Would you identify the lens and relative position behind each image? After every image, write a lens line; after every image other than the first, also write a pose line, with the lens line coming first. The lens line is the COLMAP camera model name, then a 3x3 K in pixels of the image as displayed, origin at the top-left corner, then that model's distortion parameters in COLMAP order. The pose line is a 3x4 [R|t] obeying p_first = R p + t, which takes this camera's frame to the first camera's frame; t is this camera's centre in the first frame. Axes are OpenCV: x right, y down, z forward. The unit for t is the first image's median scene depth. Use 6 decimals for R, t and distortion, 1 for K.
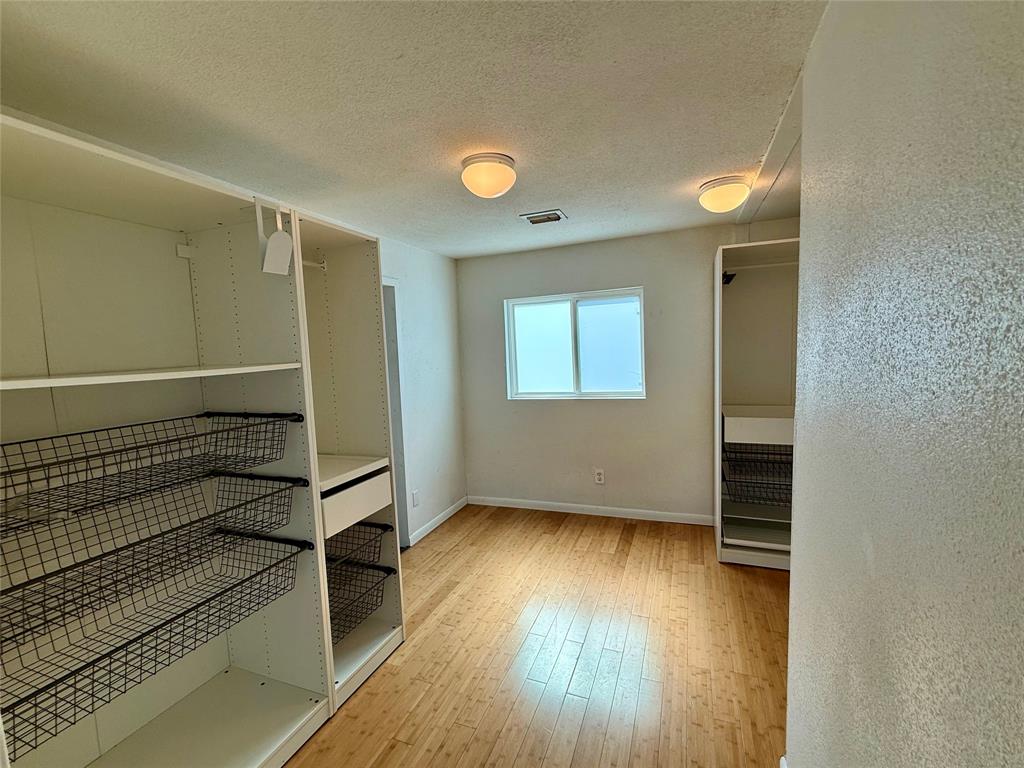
lens RADIAL K [[448.5, 0, 513.5], [0, 448.5, 383.7], [0, 0, 1]] dist [0.003654, -0.000429]
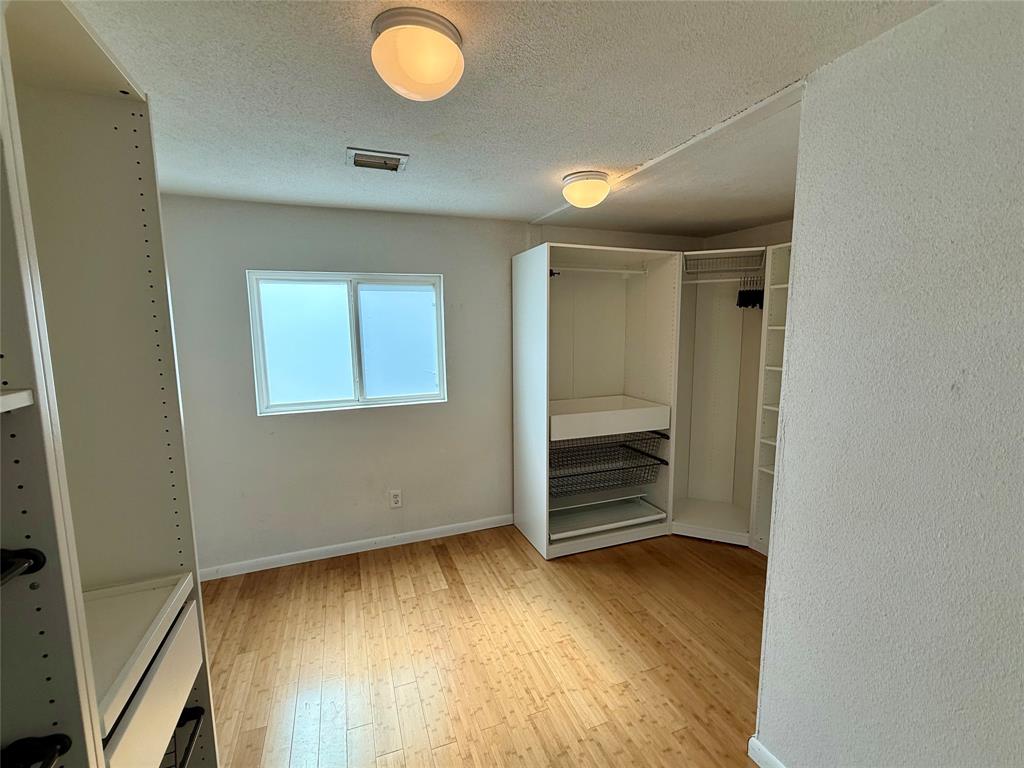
lens RADIAL K [[448.5, 0, 512.8], [0, 448.5, 384.5], [0, 0, 1]] dist [0.003654, -0.000429]
pose [[0.736136, -0.047277, 0.675181, -0.226762], [0.036196, 0.998880, 0.030479, -0.025044], [-0.675865, 0.002002, 0.737023, 0.275868]]
